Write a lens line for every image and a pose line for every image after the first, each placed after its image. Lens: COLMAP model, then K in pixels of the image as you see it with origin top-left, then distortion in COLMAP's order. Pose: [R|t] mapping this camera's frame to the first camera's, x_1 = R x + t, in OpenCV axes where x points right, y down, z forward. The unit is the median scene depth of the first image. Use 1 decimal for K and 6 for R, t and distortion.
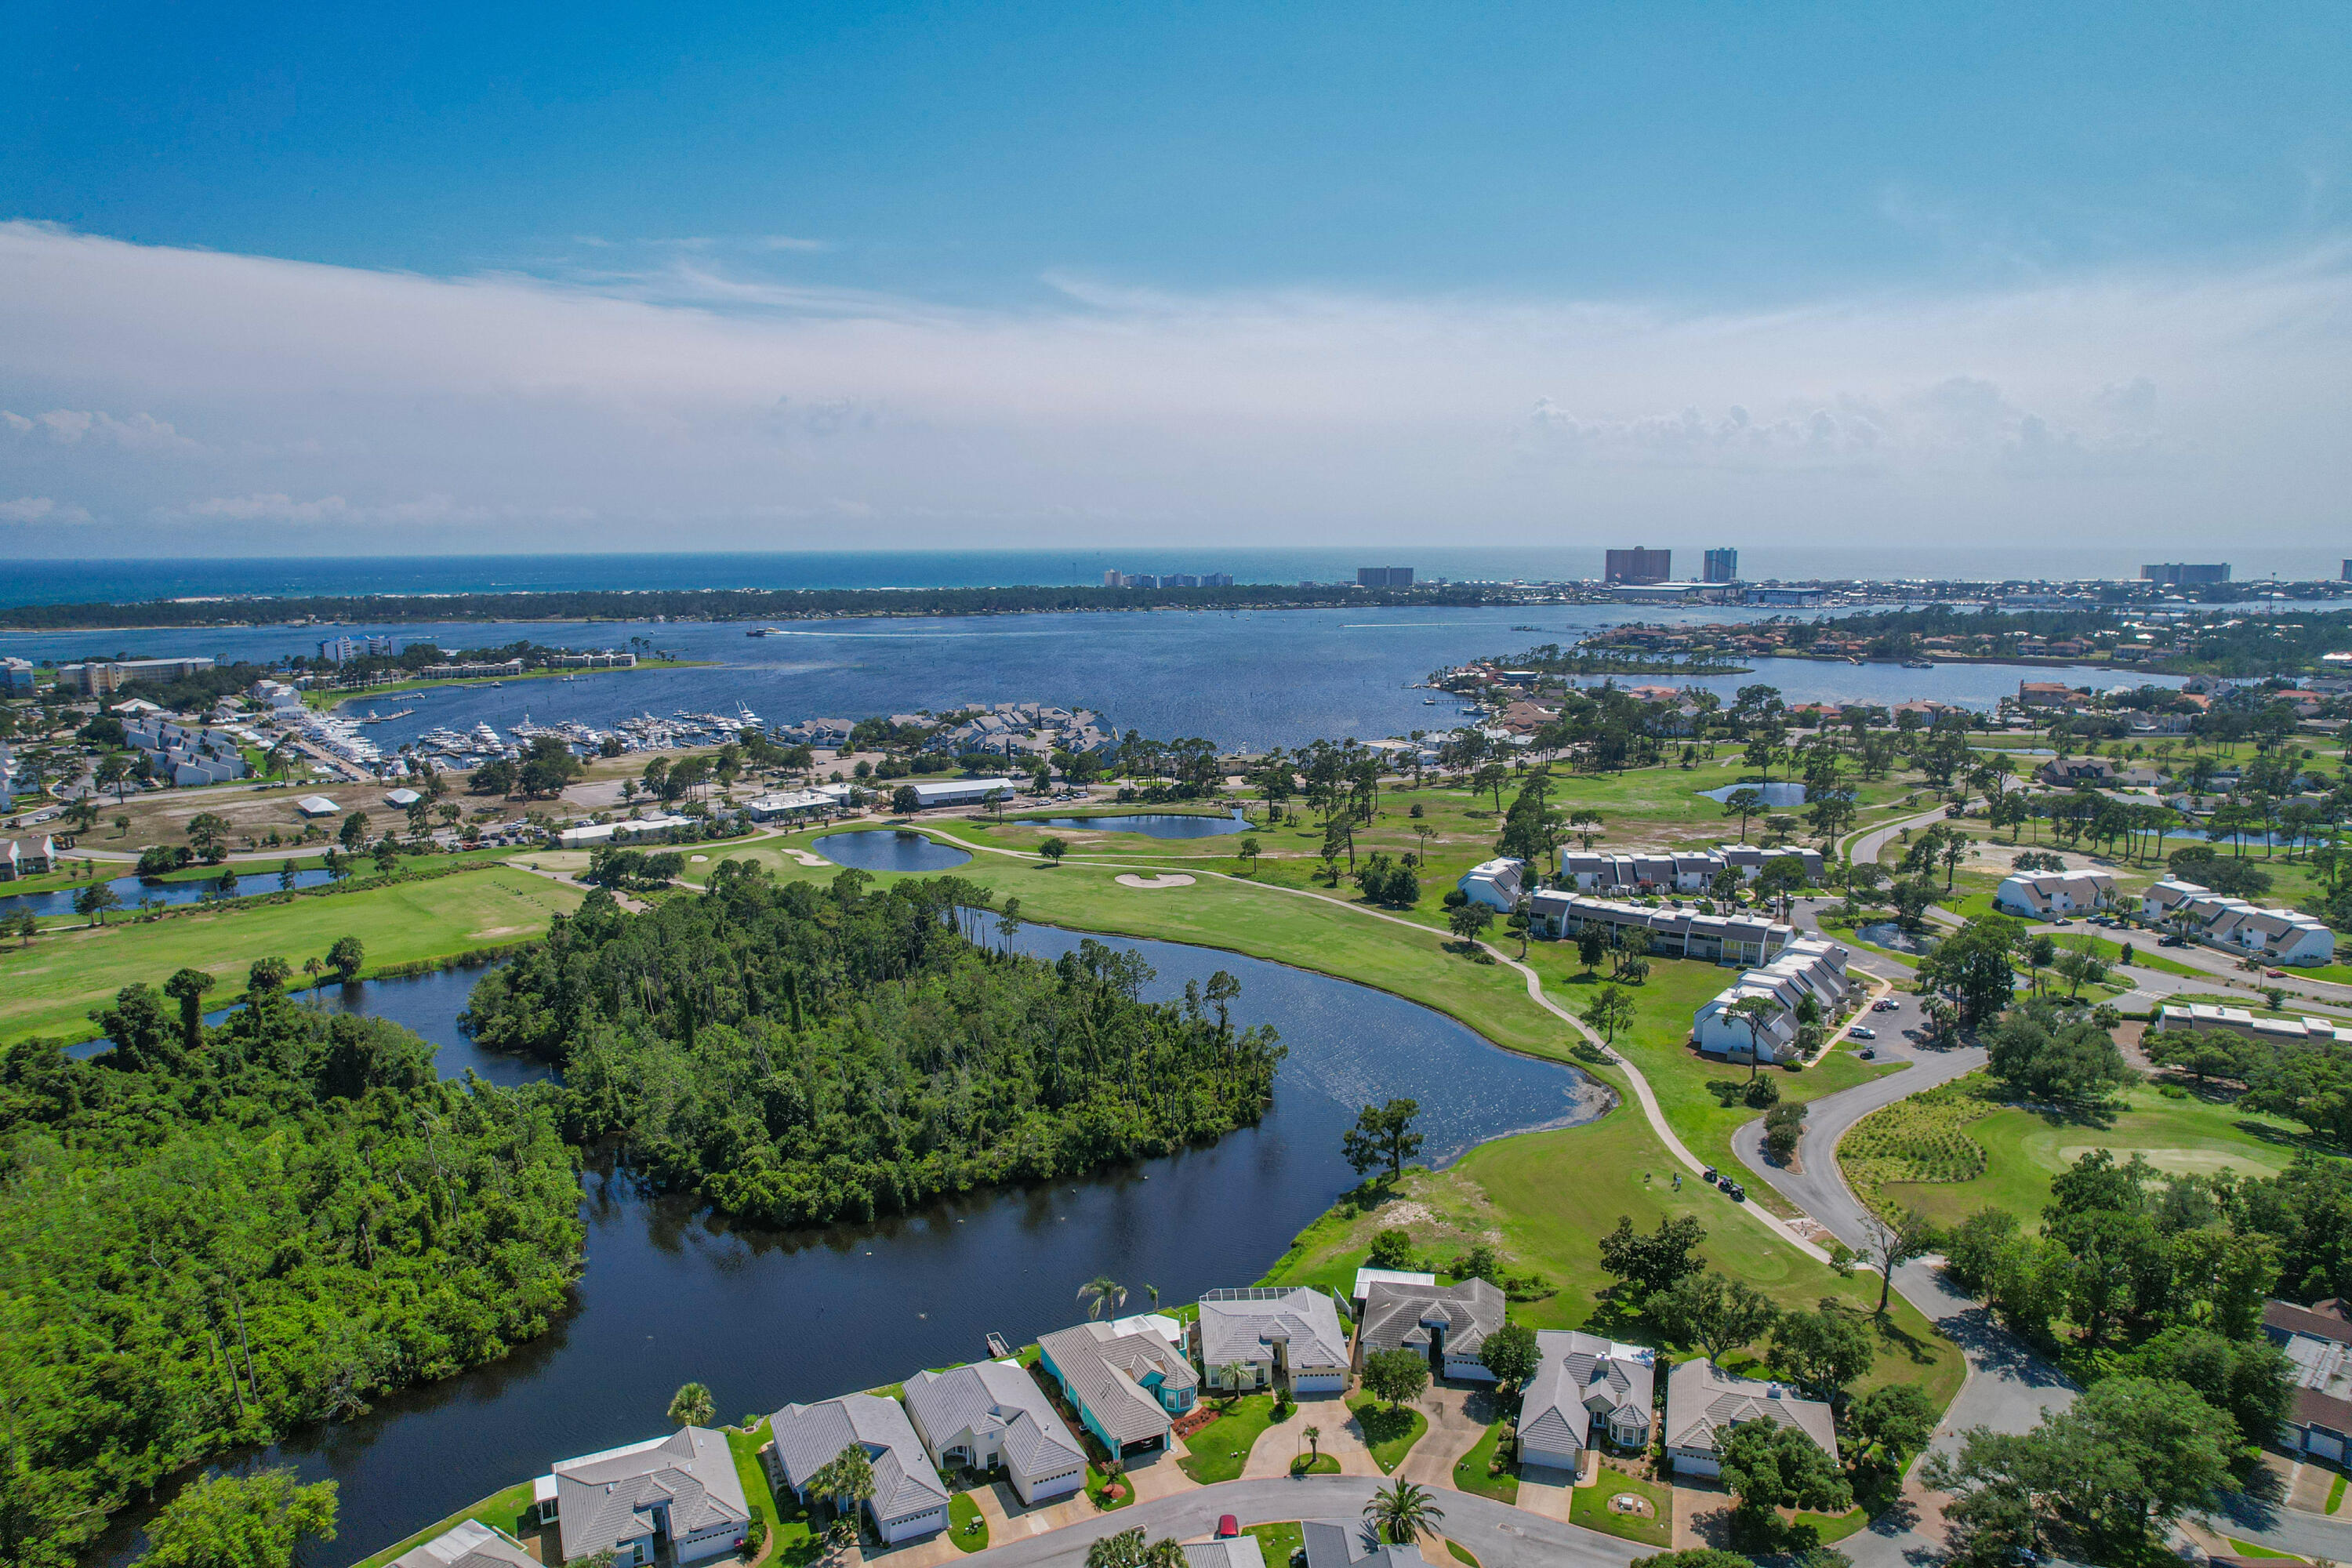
lens RADIAL K [[1504.0, 0, 1188.7], [0, 1504.0, 788.5], [0, 0, 1]] dist [-0.077114, 0.072022]
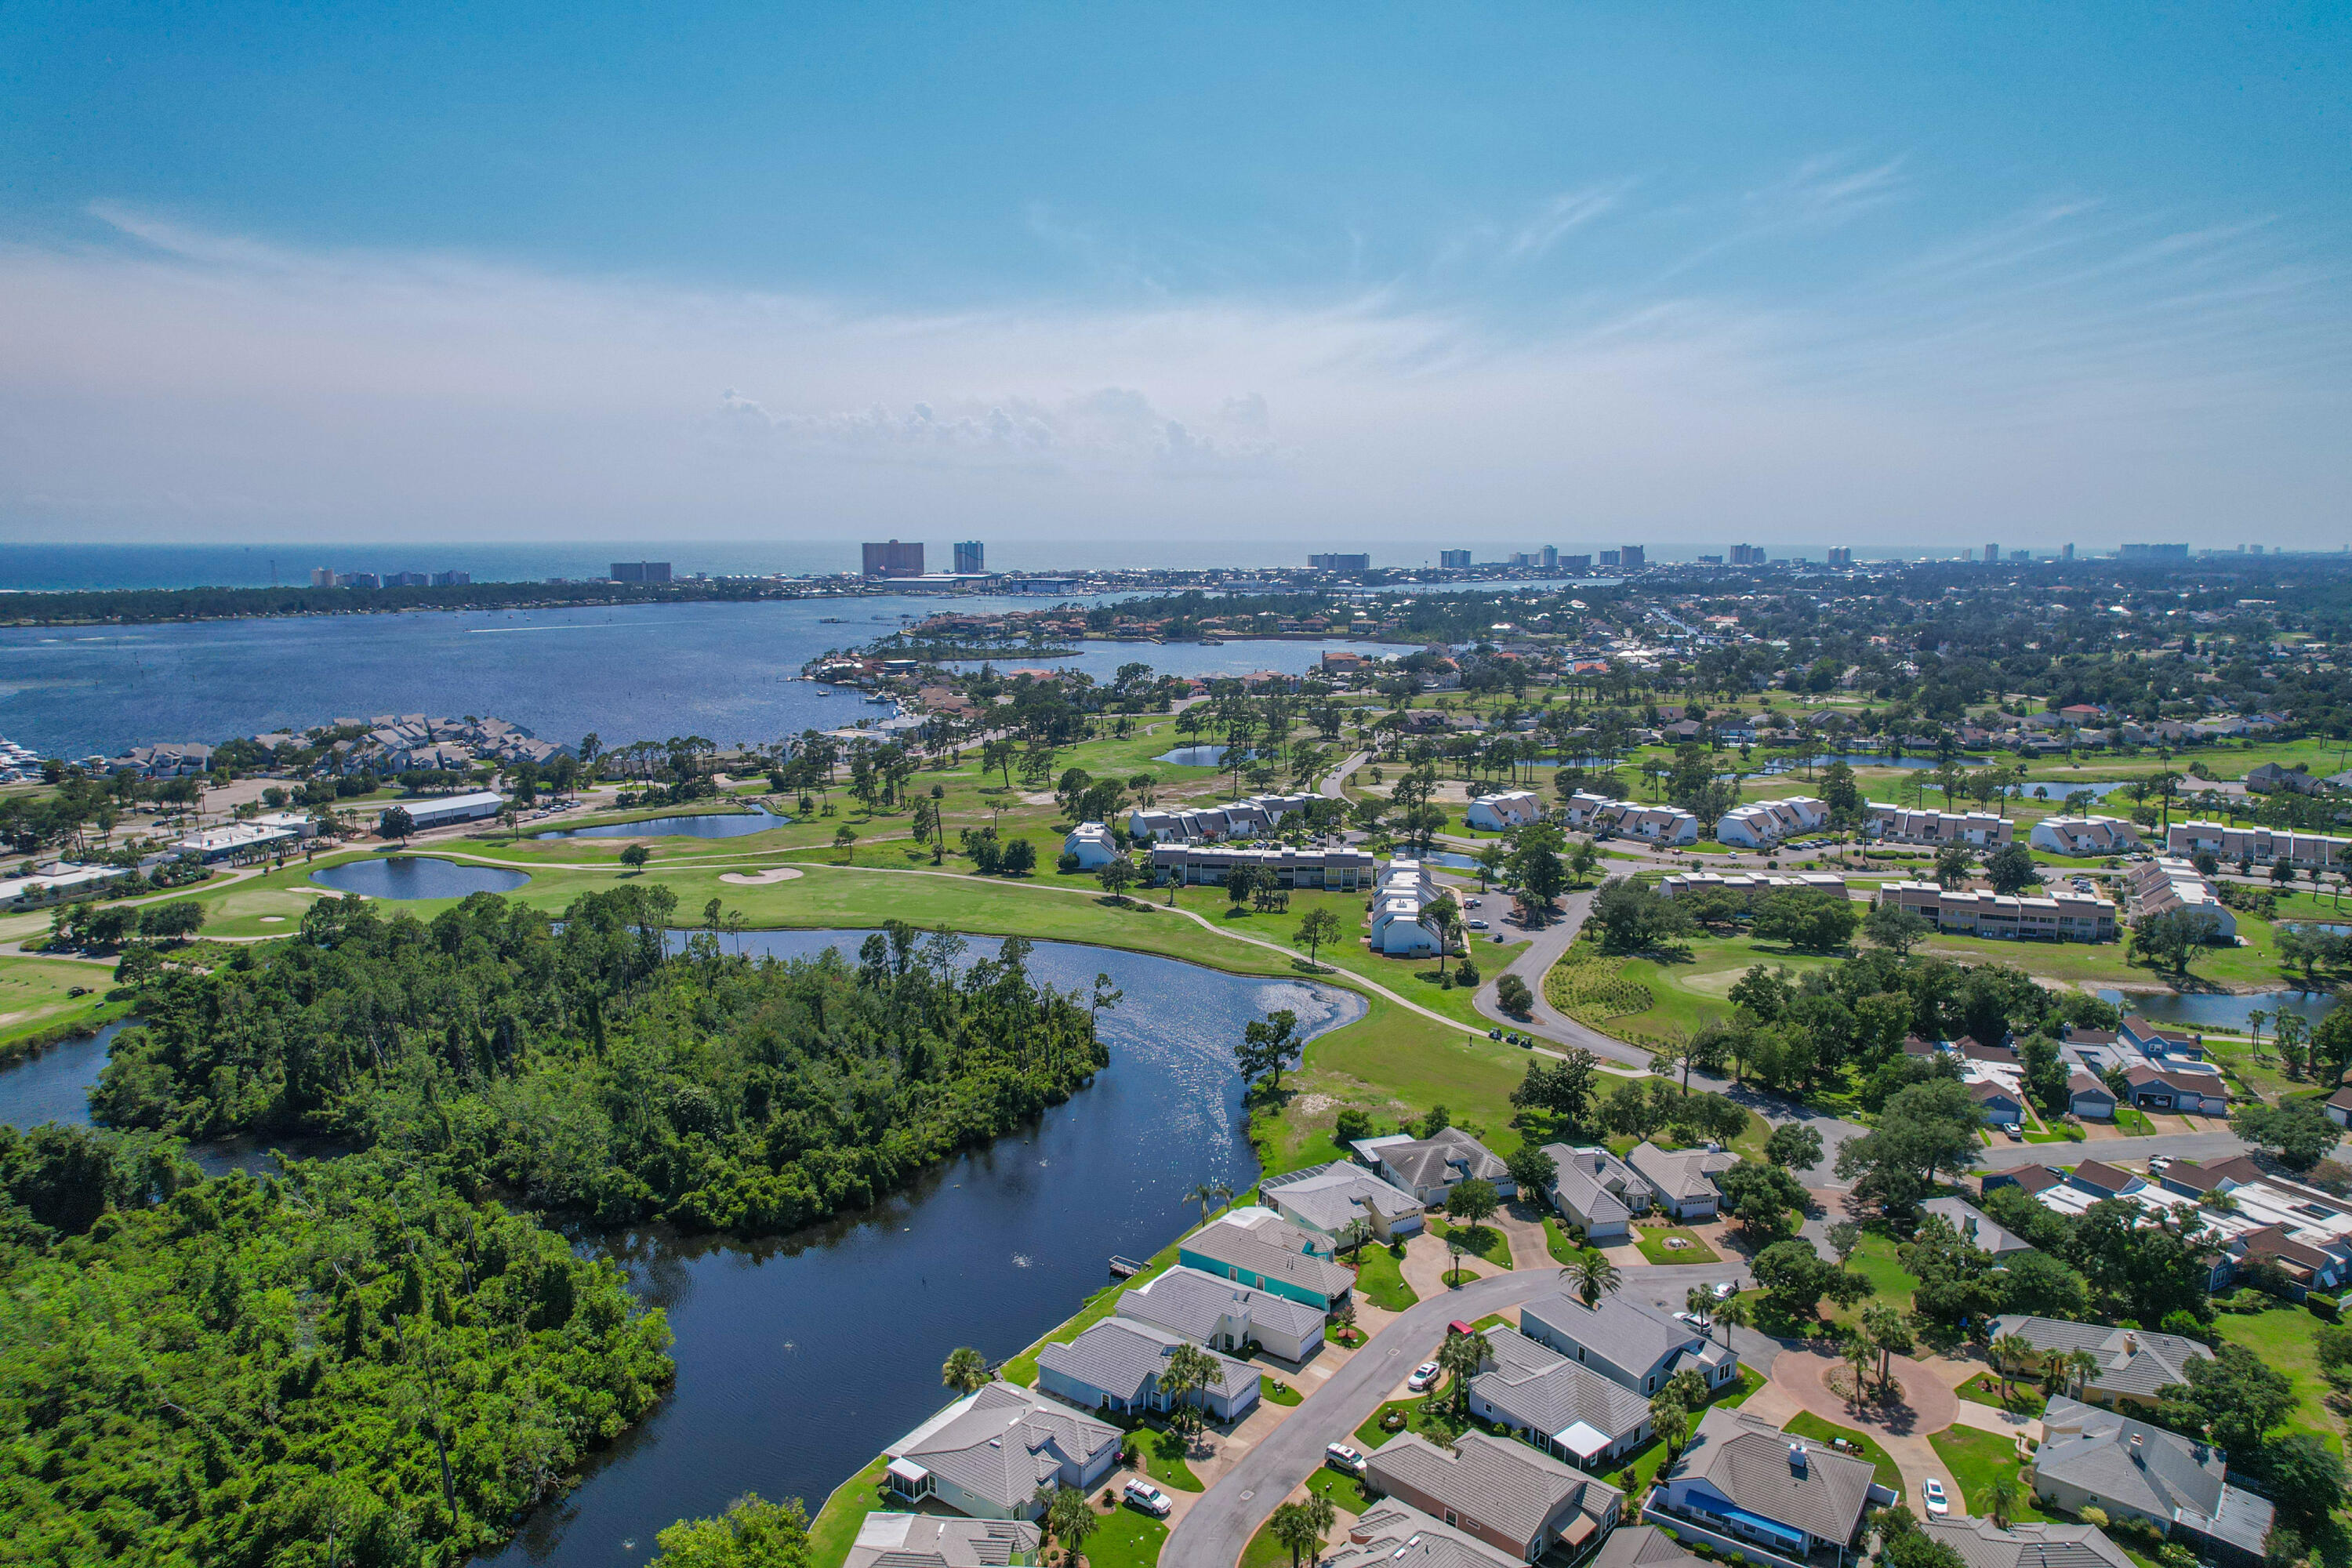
lens RADIAL K [[1499.3, 0, 1183.9], [0, 1499.3, 782.2], [0, 0, 1]] dist [-0.036798, -0.000144]
pose [[0.871862, -0.073388, 0.484221, -0.417848], [0.073469, 0.997120, 0.018837, 0.002454], [-0.484209, 0.019153, 0.874743, 0.010552]]
